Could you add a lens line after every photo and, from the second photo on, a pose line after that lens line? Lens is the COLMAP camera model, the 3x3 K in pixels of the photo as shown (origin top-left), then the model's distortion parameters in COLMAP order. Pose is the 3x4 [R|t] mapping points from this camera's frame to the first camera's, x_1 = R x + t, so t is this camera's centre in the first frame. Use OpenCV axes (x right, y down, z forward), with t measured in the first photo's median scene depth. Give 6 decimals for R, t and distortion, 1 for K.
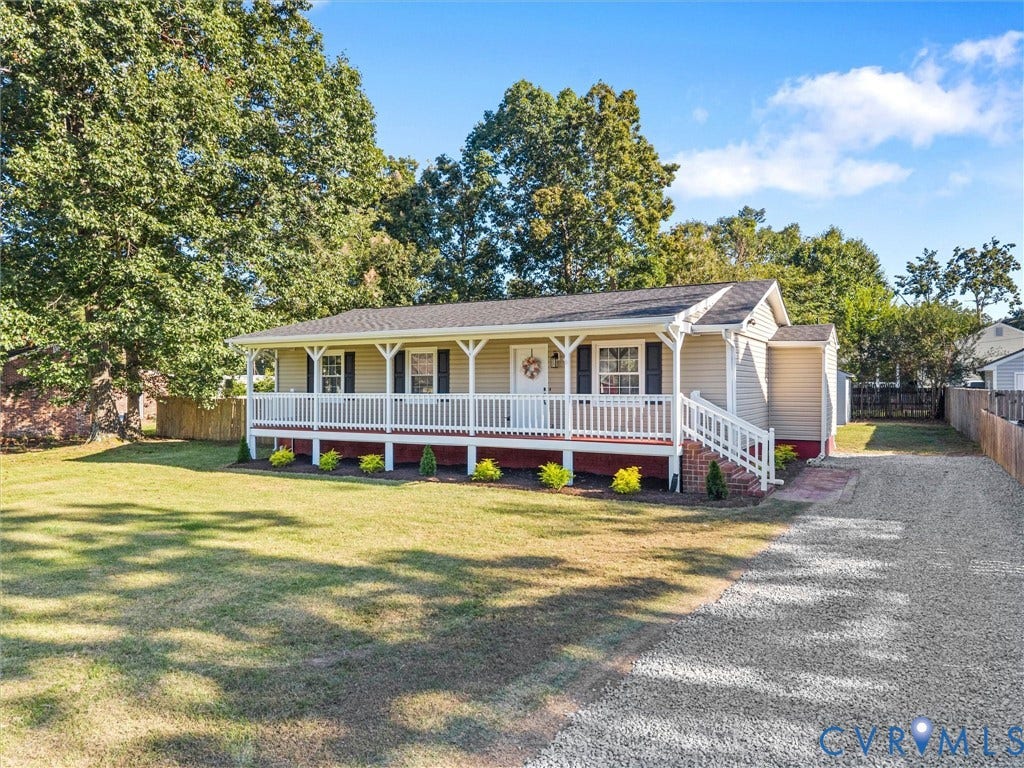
lens RADIAL K [[711.1, 0, 519.2], [0, 711.1, 379.8], [0, 0, 1]] dist [0.001411, -0.003036]
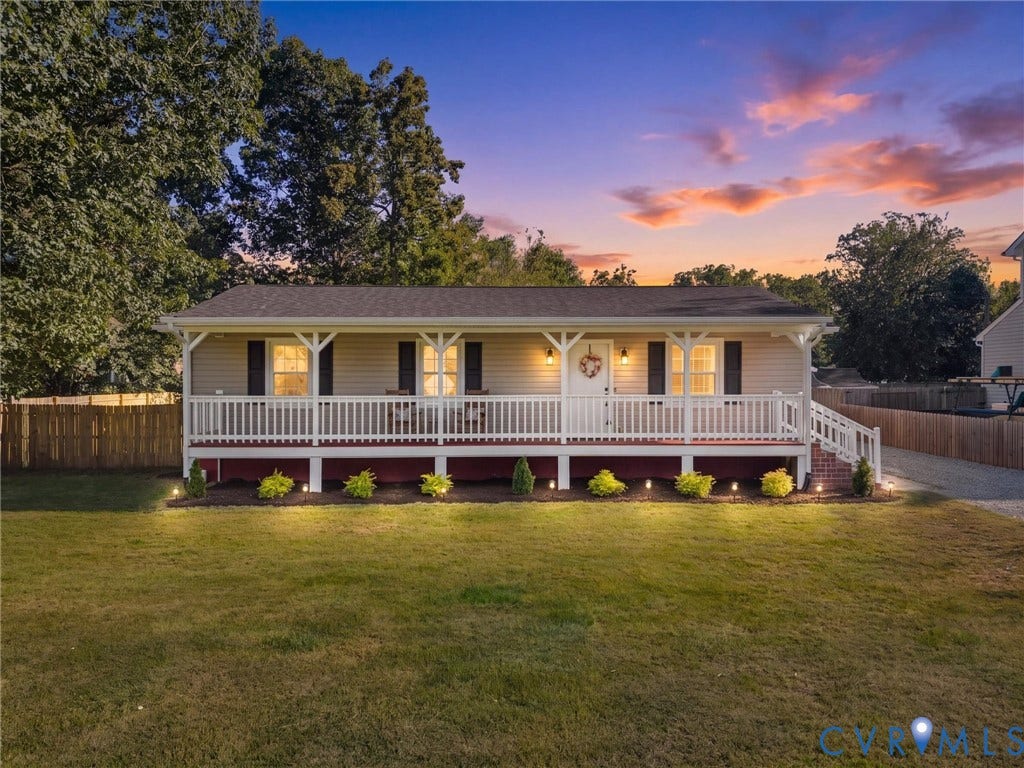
lens RADIAL K [[706.5, 0, 512.0], [0, 706.5, 384.0], [0, 0, 1]] dist [0.052587, -0.000276]
pose [[0.864041, 0.000683, 0.503421, -0.433649], [-0.003015, 0.999988, 0.003818, 0.002753], [-0.503412, -0.004817, 0.864033, 0.232527]]
